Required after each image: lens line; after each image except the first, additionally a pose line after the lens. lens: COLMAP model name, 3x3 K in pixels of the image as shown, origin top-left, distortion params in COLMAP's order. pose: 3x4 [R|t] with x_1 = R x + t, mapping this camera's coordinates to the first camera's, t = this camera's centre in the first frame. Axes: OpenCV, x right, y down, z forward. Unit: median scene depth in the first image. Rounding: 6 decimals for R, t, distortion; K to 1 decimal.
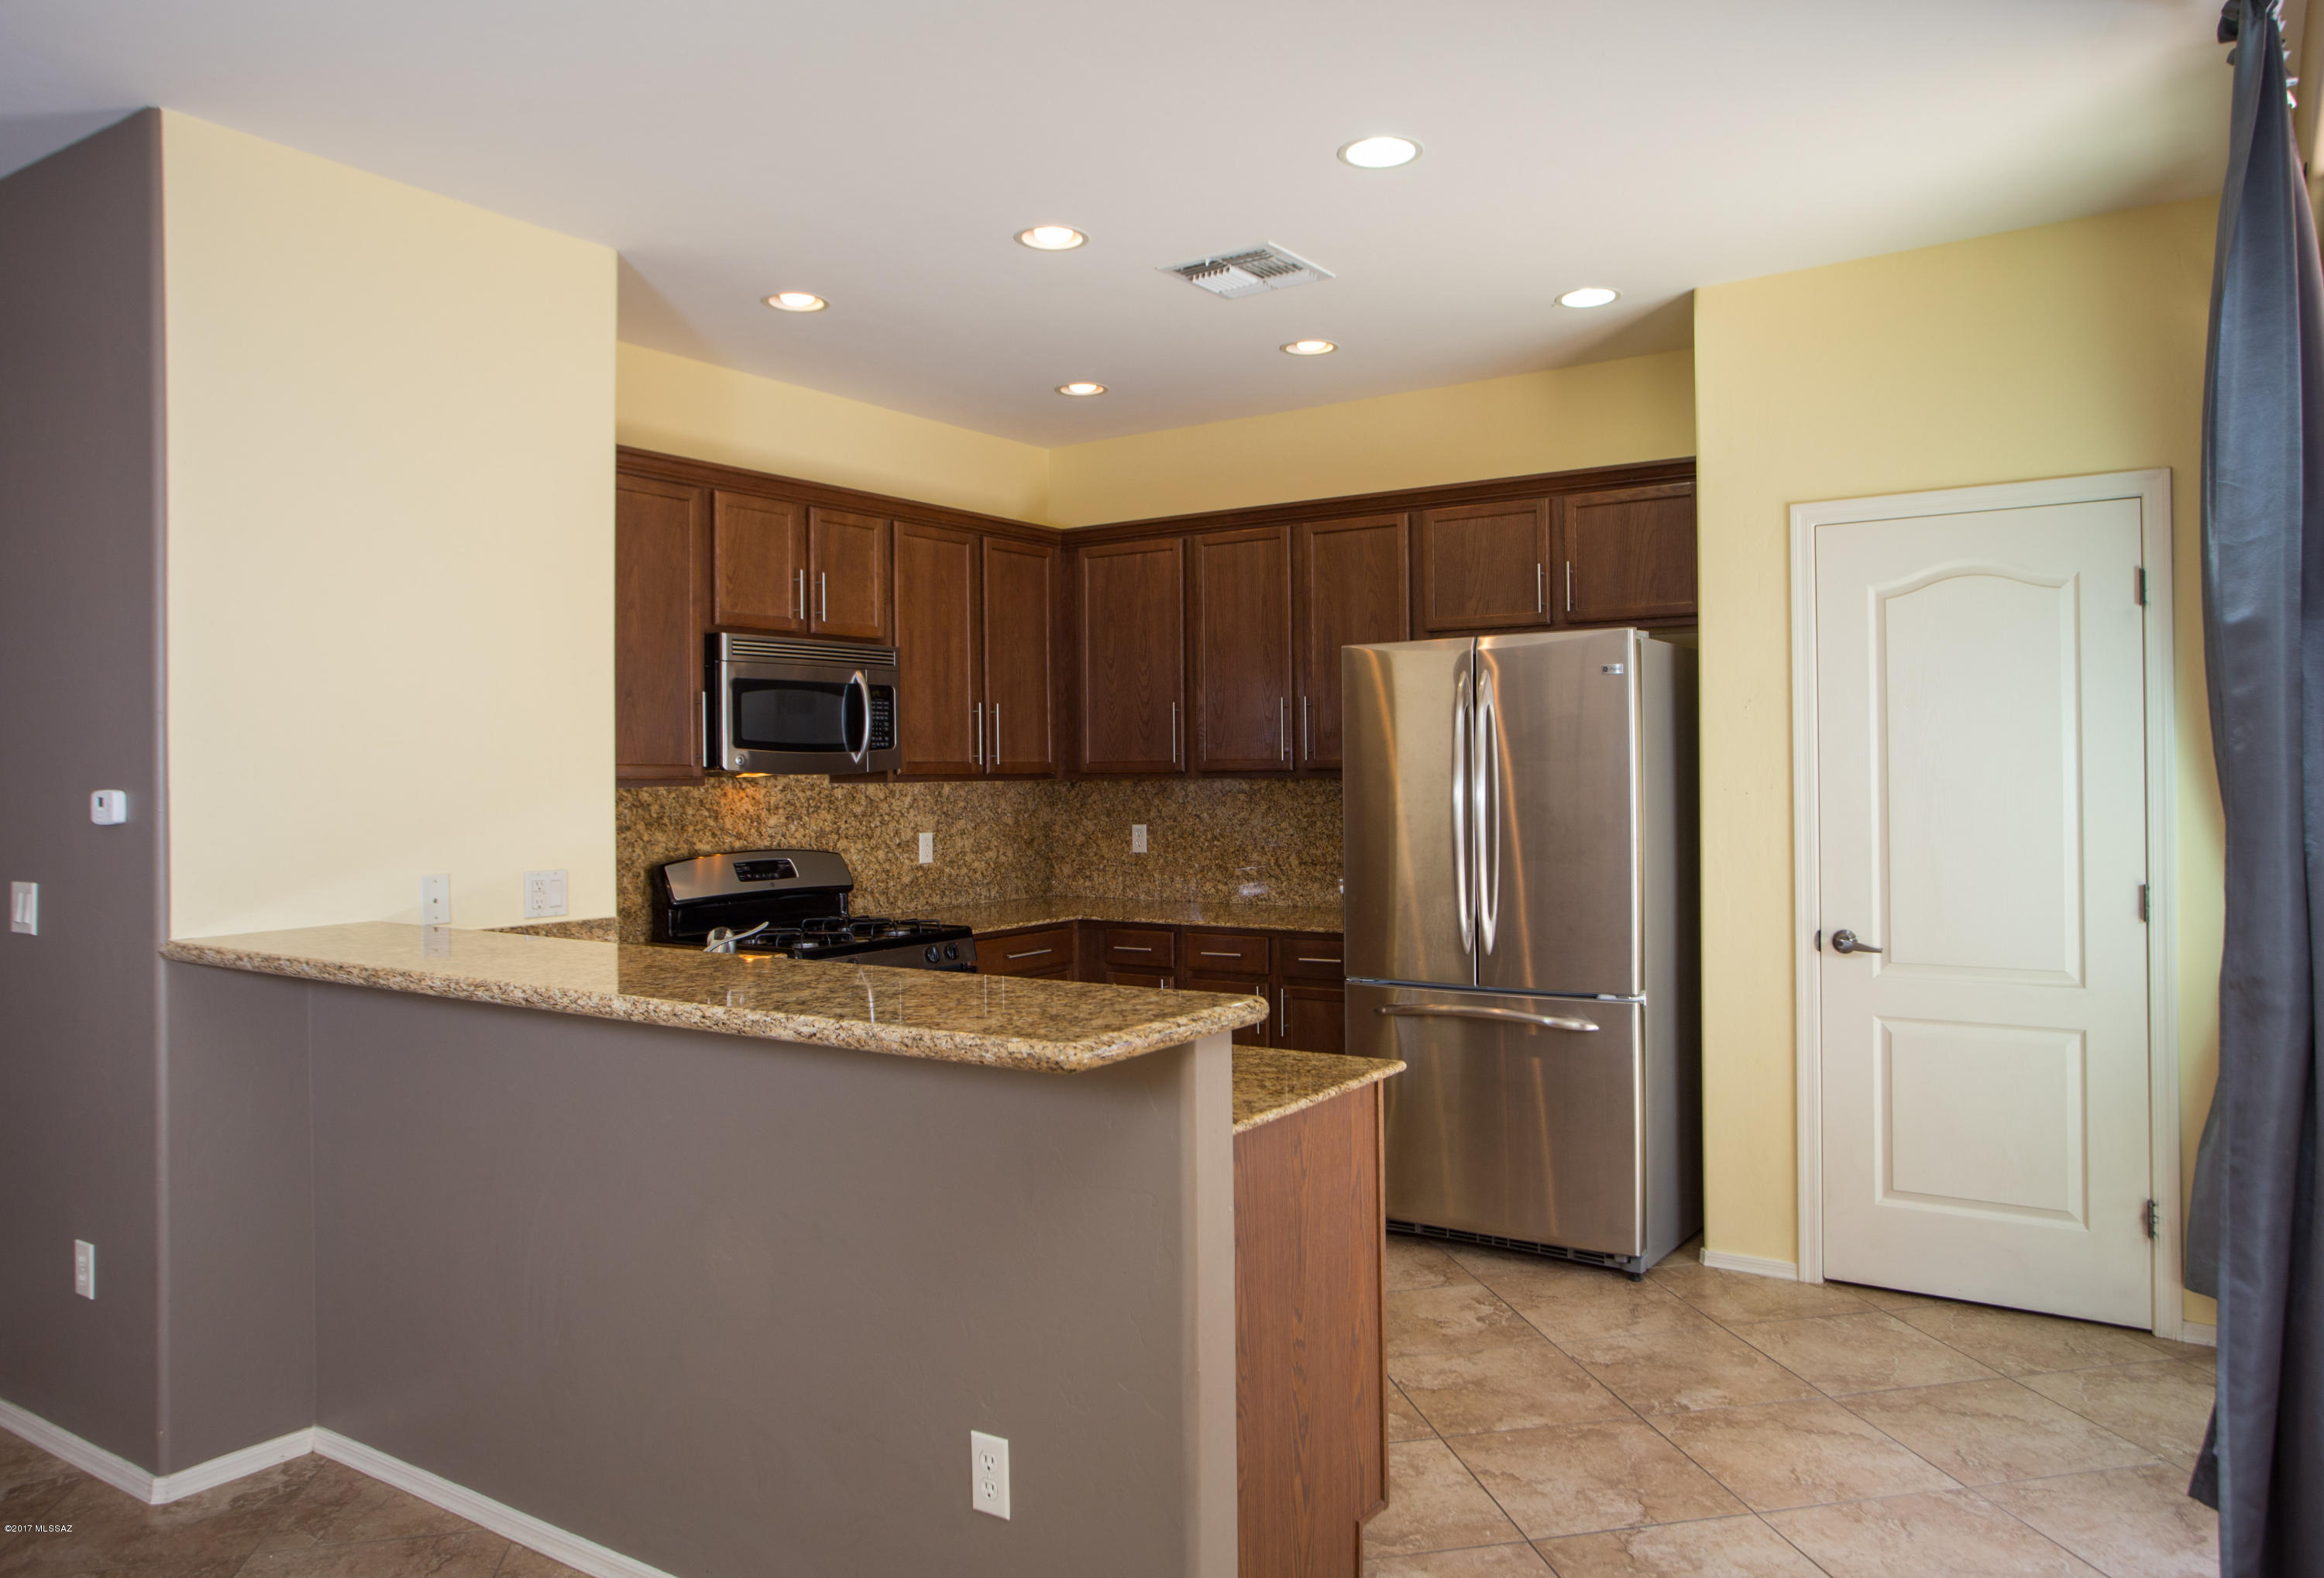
lens RADIAL K [[1615.8, 0, 1203.9], [0, 1615.8, 757.5], [0, 0, 1]] dist [-0.034036, 0.003099]
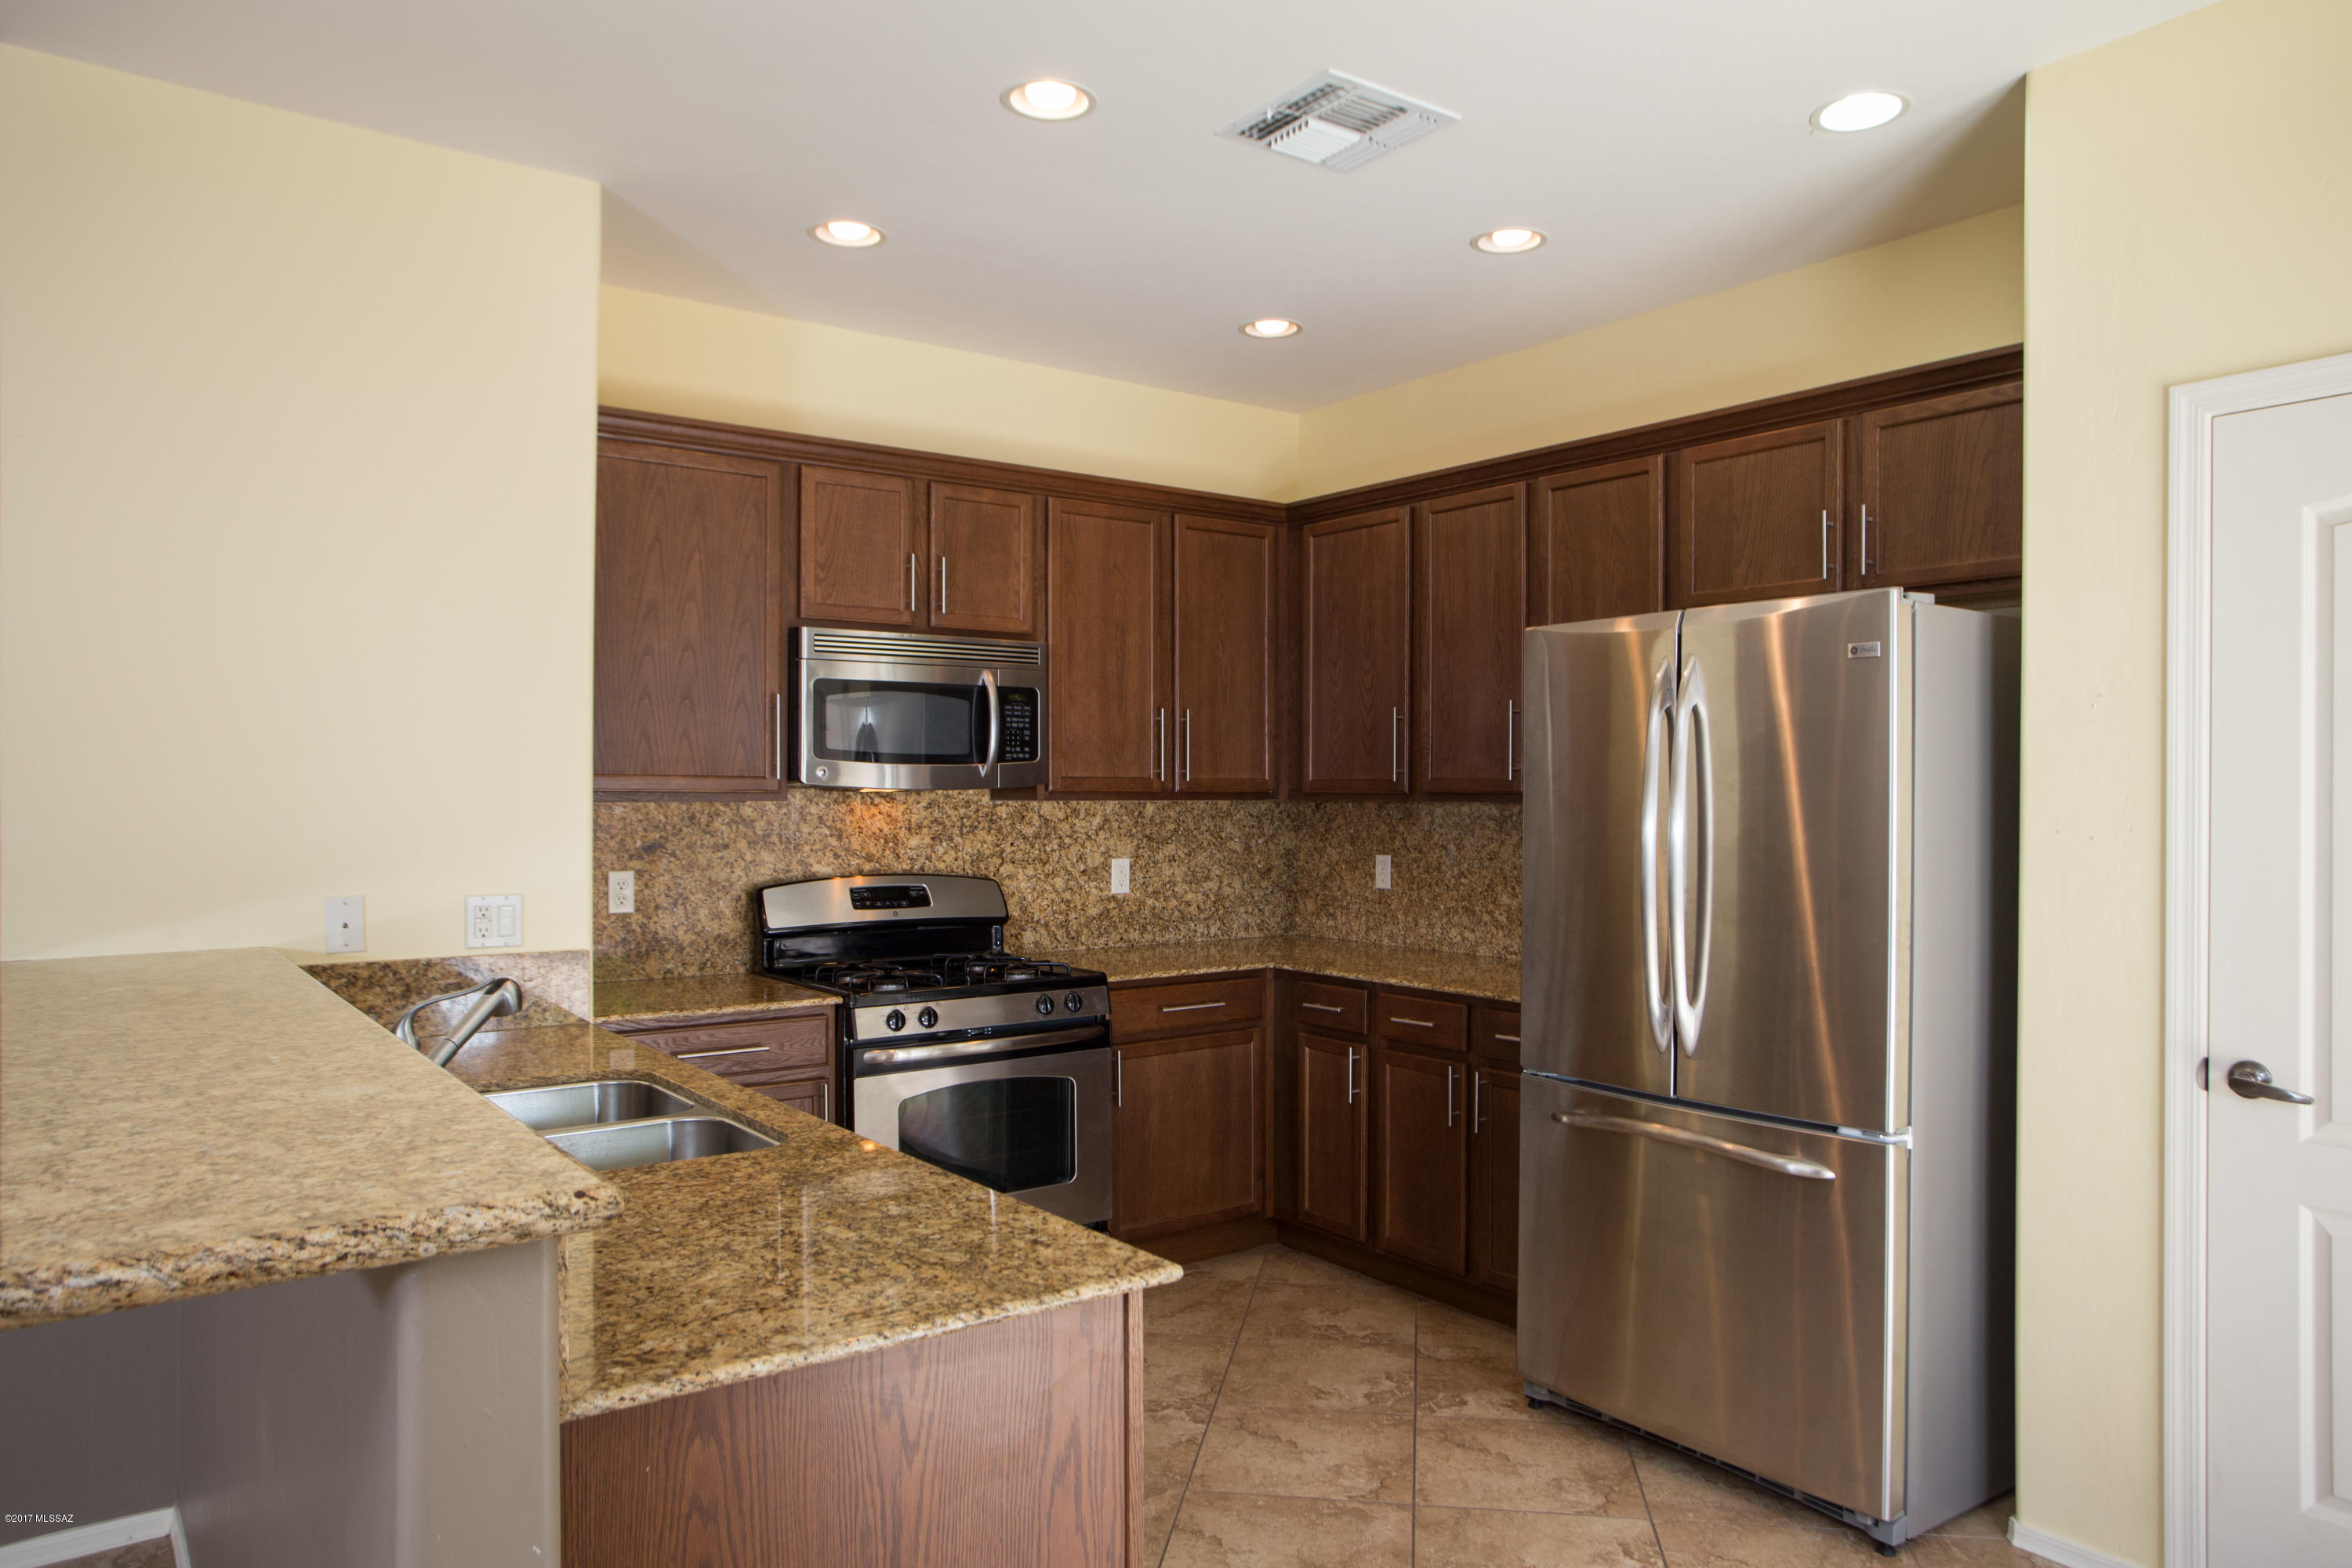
lens RADIAL K [[1607.4, 0, 1182.8], [0, 1607.4, 795.1], [0, 0, 1]] dist [-0.042972, 0.048029]
pose [[0.940901, 0.014754, -0.338360, 0.172388], [-0.010659, 0.999846, 0.013959, -0.000095], [0.338513, -0.009527, 0.940913, 0.220974]]
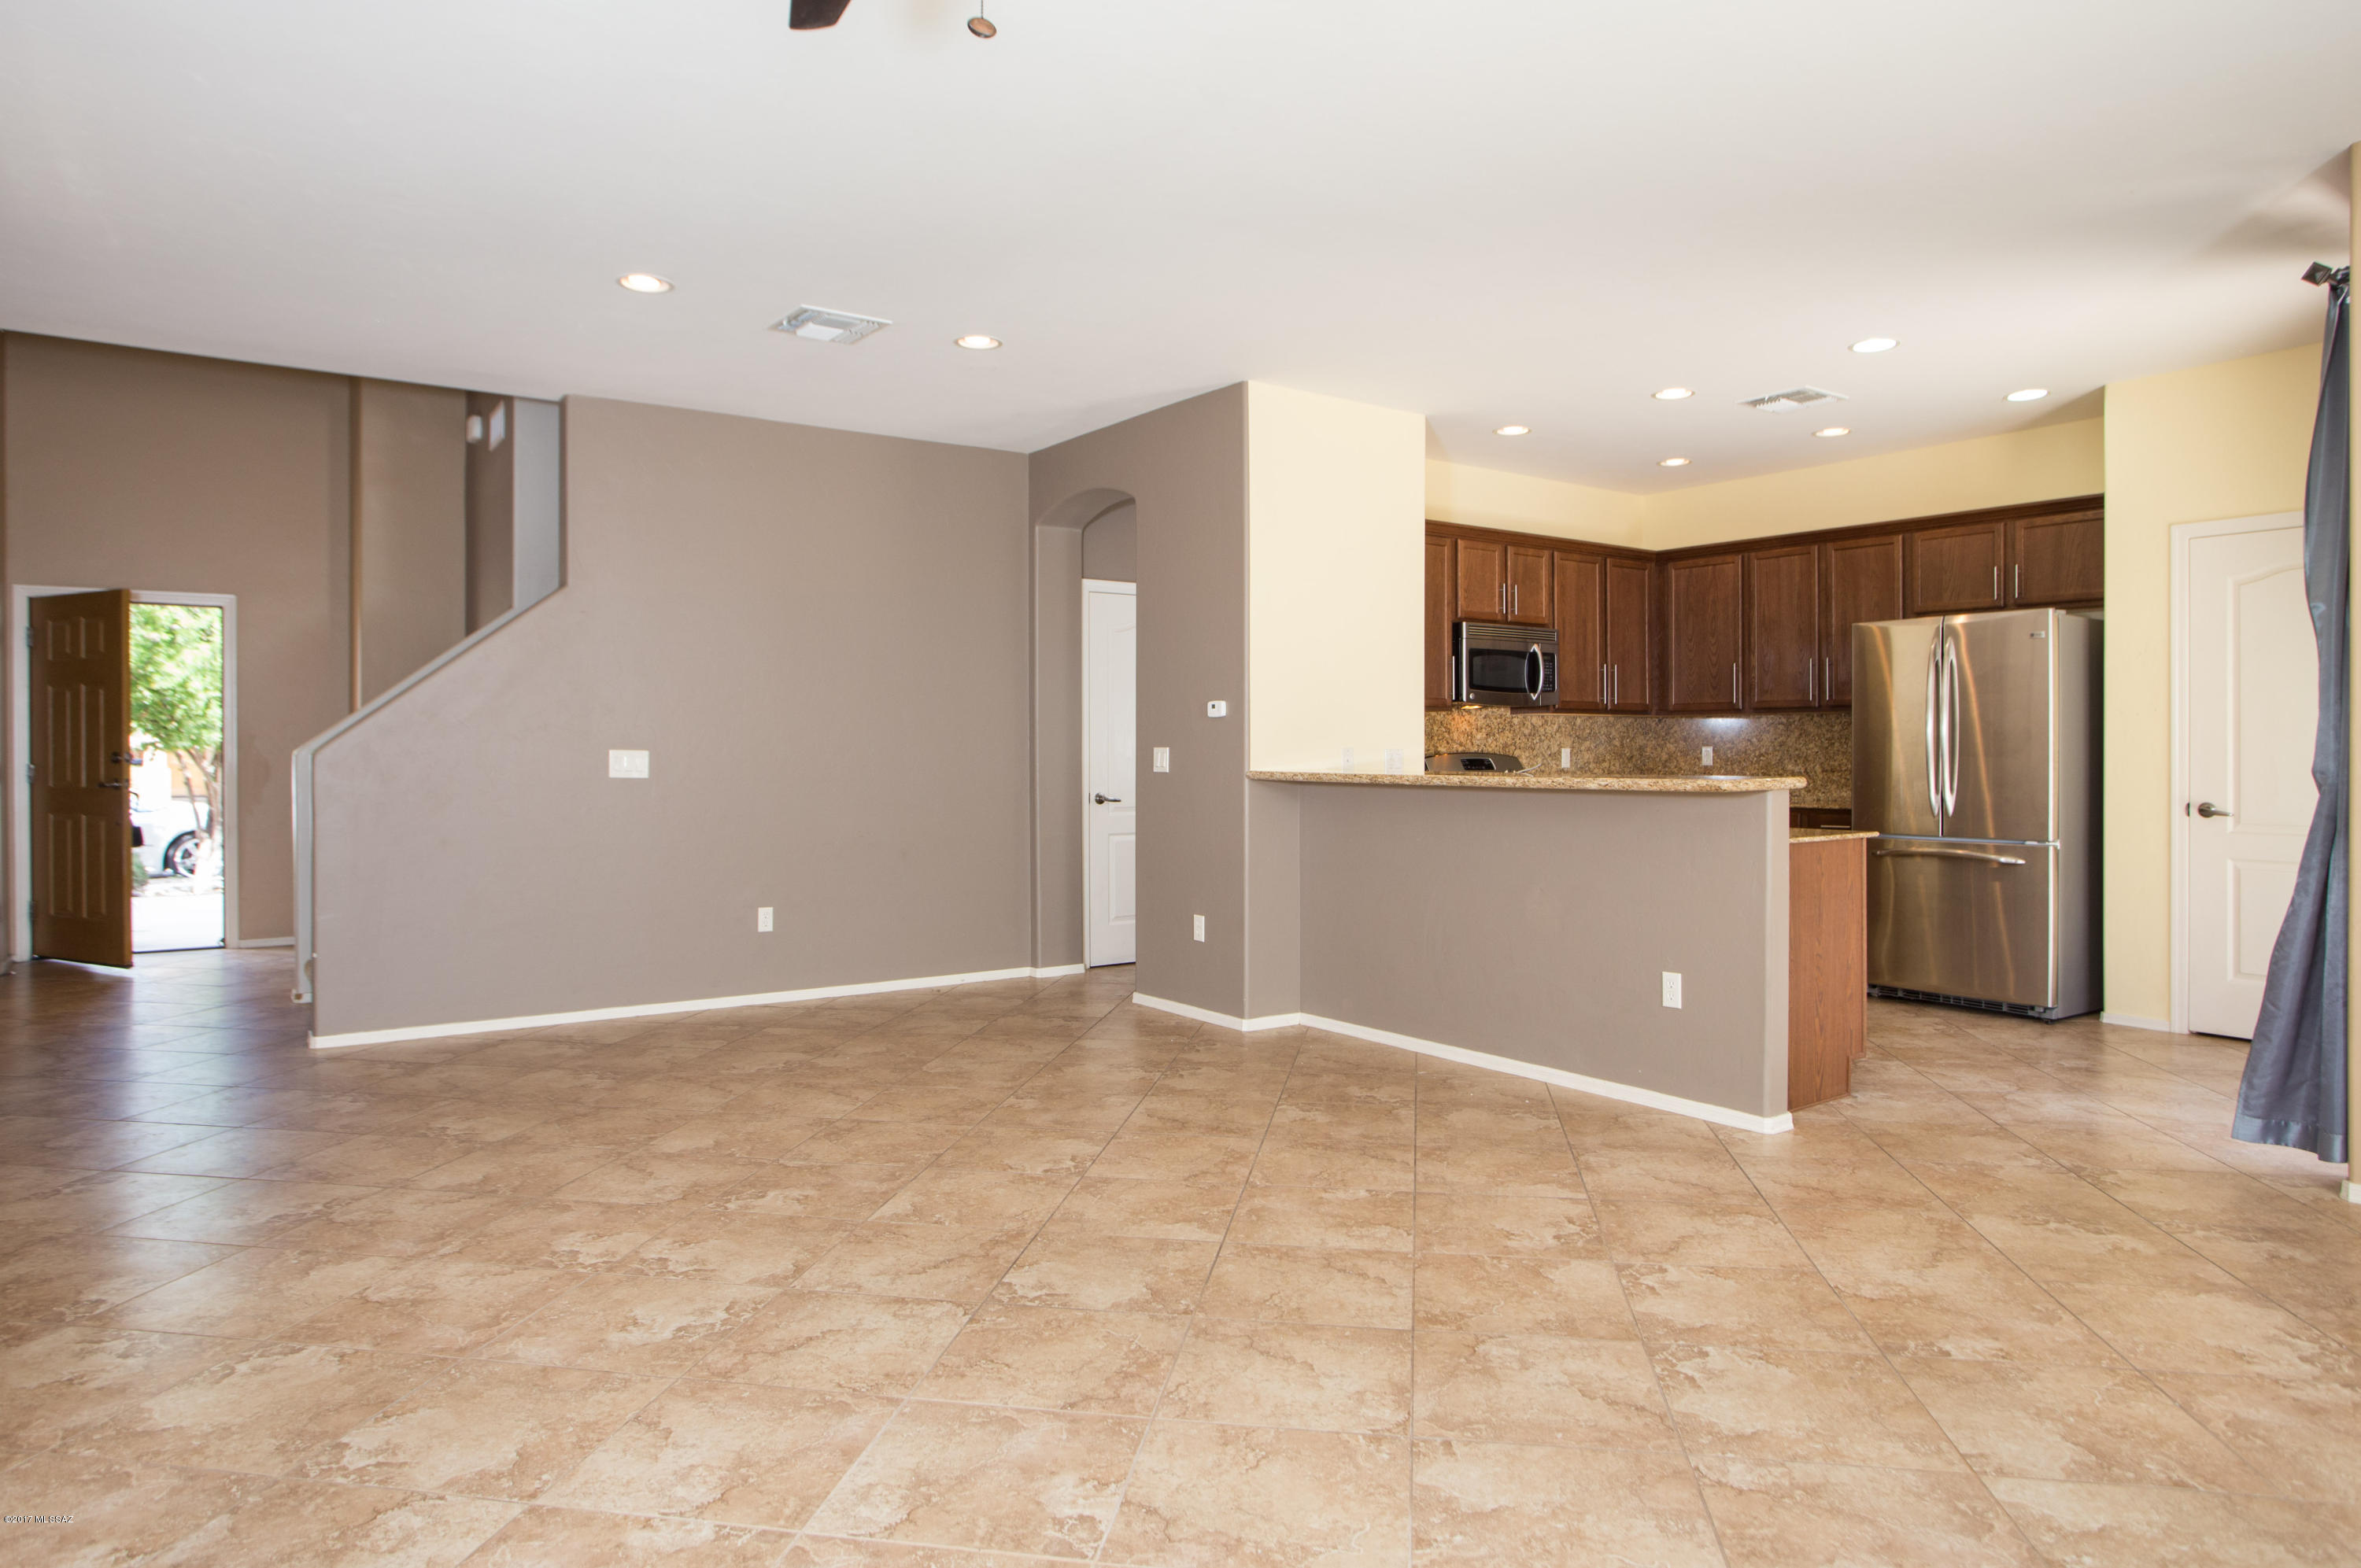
lens RADIAL K [[1414.0, 0, 1185.7], [0, 1414.0, 755.7], [0, 0, 1]] dist [-0.074024, 0.059900]
pose [[0.932750, 0.011291, -0.360348, -0.027532], [-0.005277, 0.999830, 0.017669, 0.035937], [0.360486, -0.014579, 0.932651, -0.460619]]
